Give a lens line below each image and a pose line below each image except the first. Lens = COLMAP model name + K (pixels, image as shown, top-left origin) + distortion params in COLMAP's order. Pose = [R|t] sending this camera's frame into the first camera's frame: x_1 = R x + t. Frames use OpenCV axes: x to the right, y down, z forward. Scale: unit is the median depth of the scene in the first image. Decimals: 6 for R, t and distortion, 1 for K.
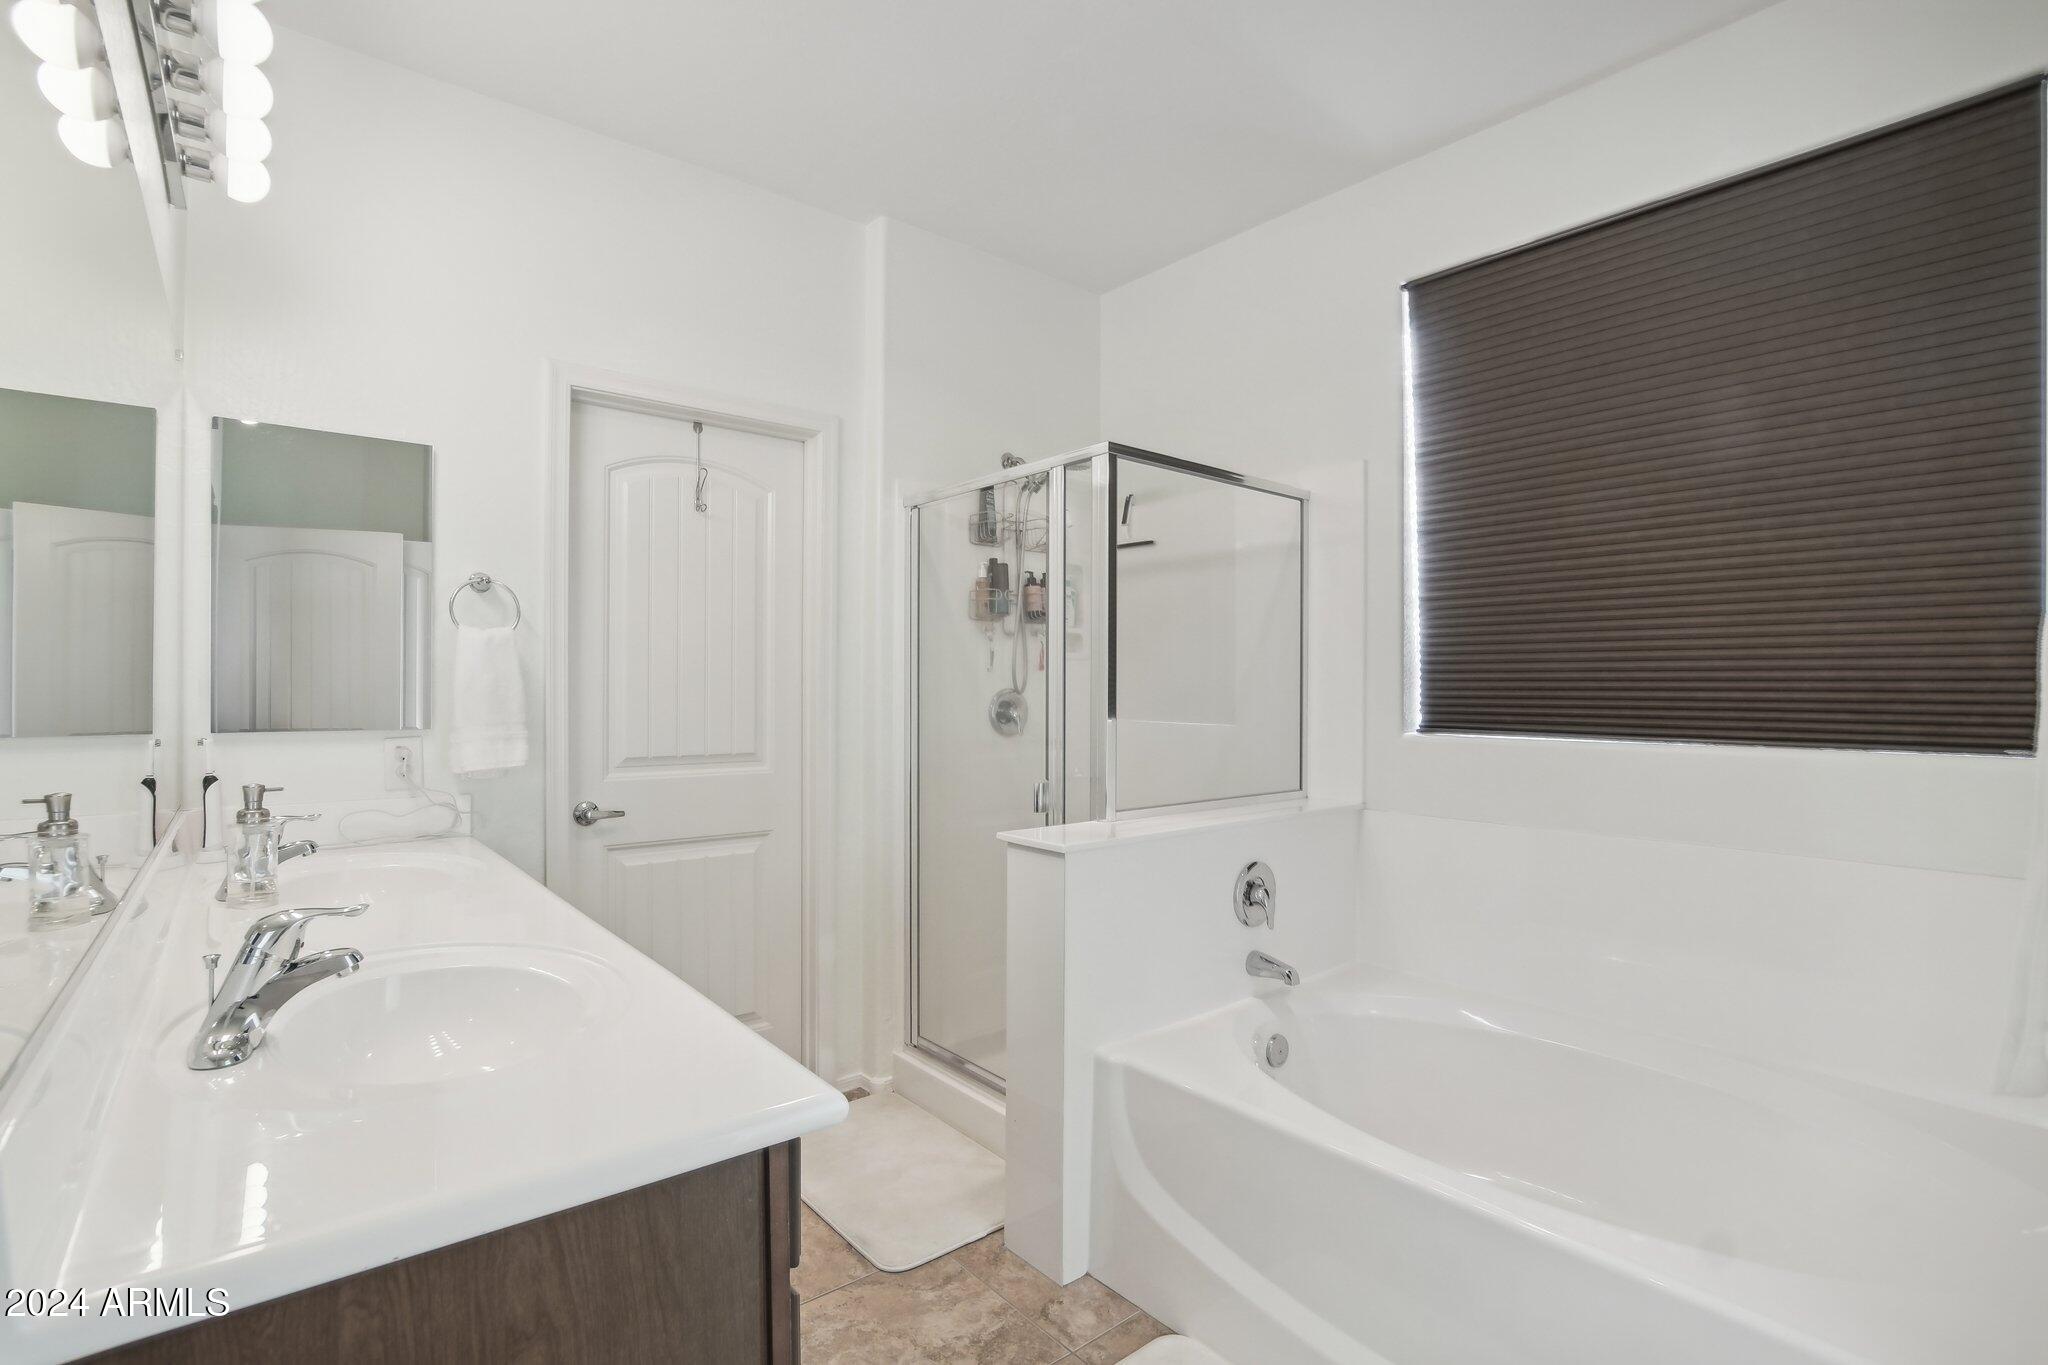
lens RADIAL K [[939.2, 0, 981.2], [0, 939.2, 699.3], [0, 0, 1]] dist [-0.018723, -0.000157]
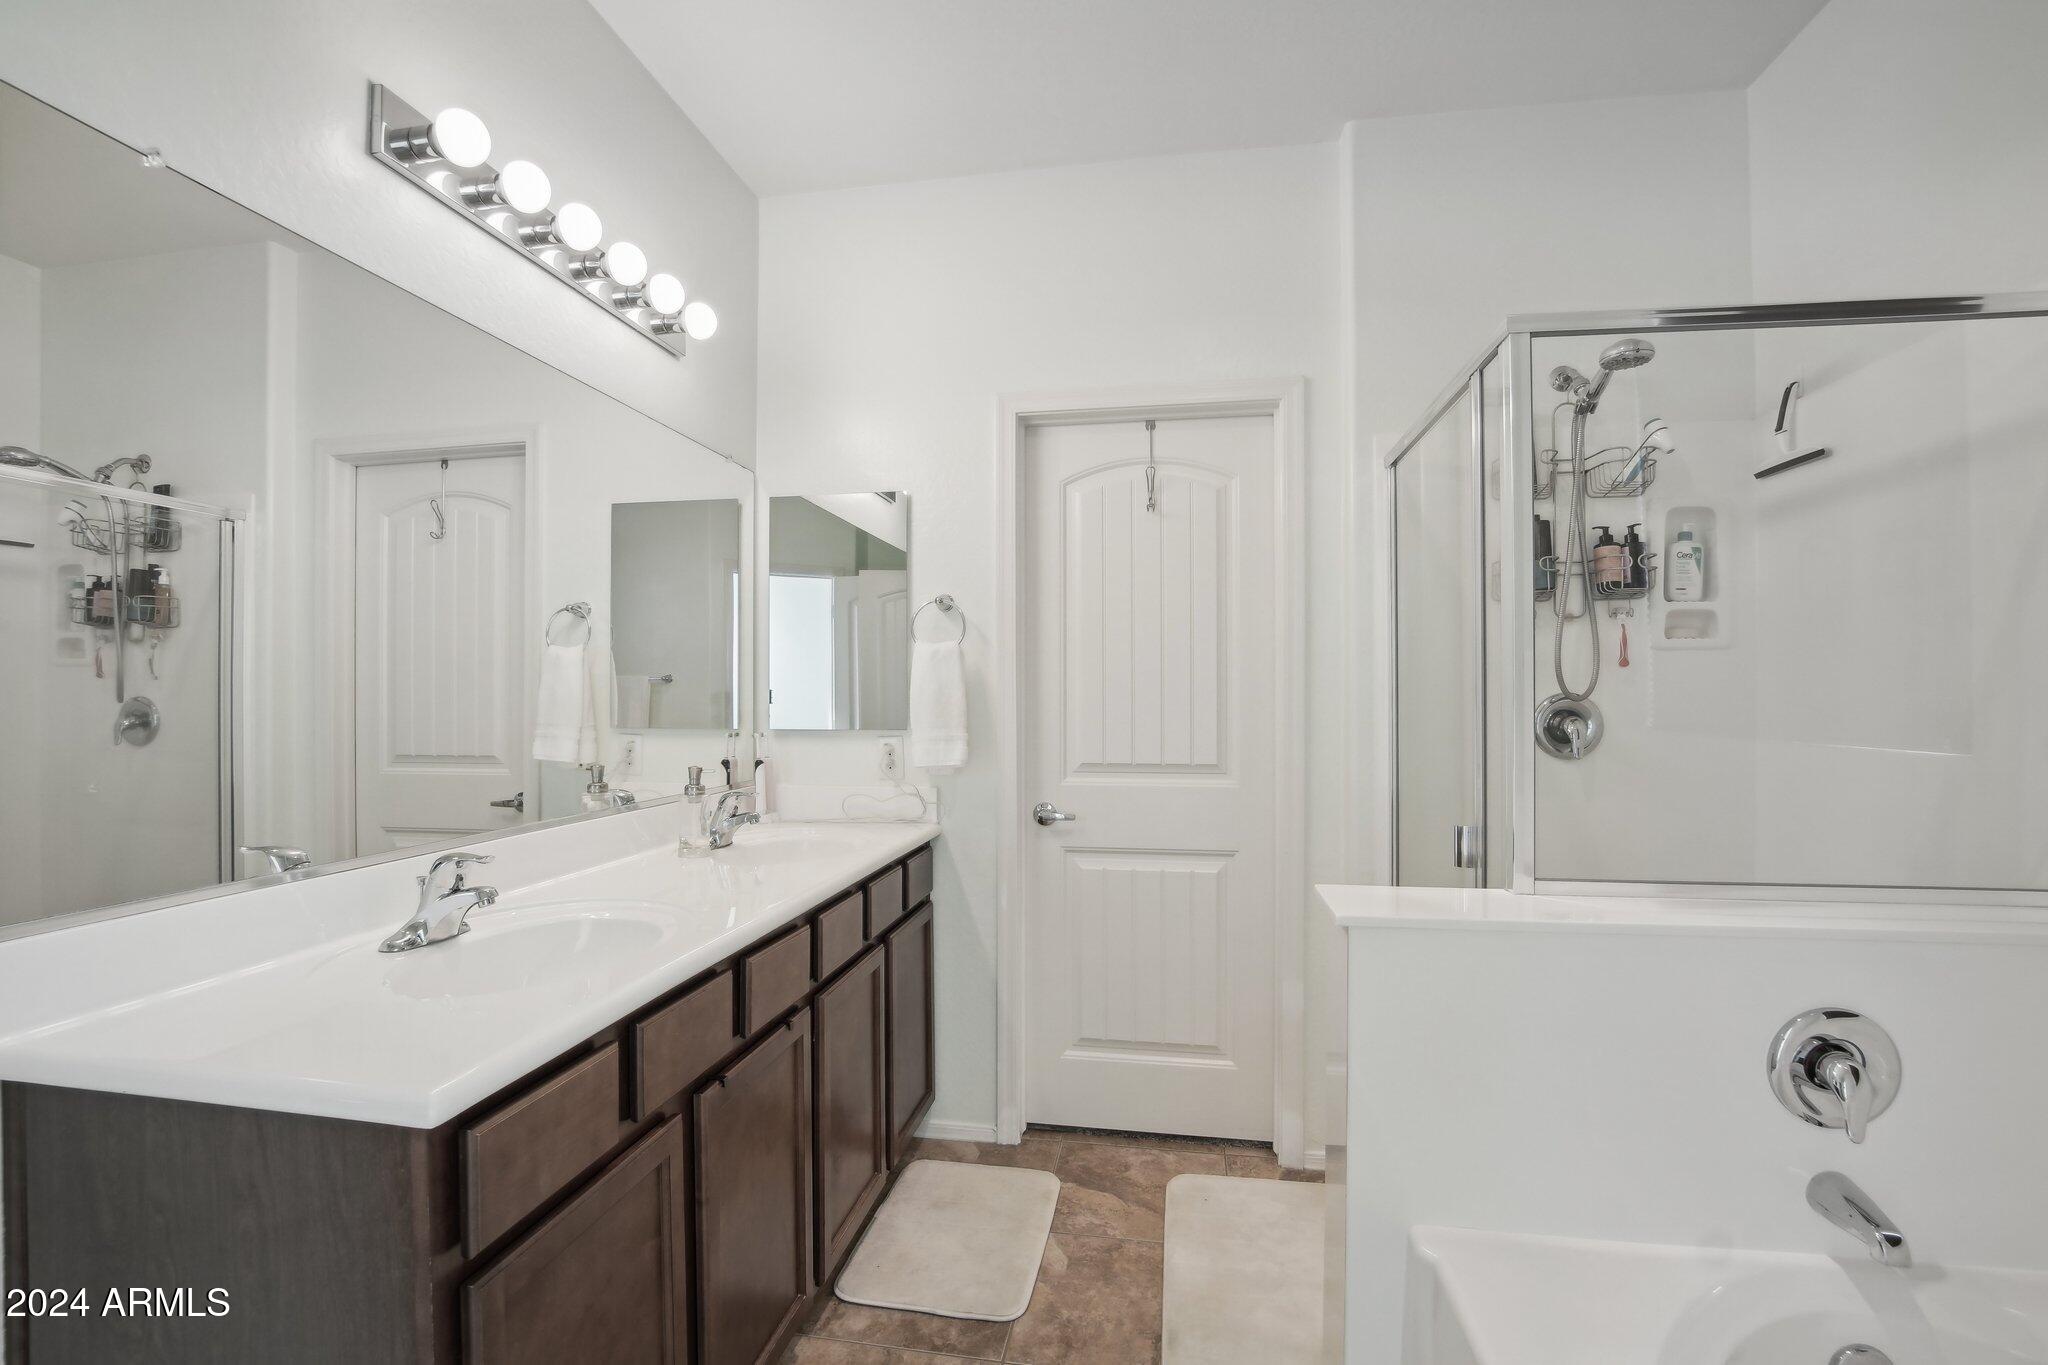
lens RADIAL K [[939.2, 0, 1021.2], [0, 939.2, 689.1], [0, 0, 1]] dist [-0.018723, -0.000157]
pose [[0.675243, -0.008985, -0.737540, 0.341647], [-0.005269, 0.999842, -0.017004, -0.000102], [0.737576, 0.015368, 0.675089, 0.266405]]
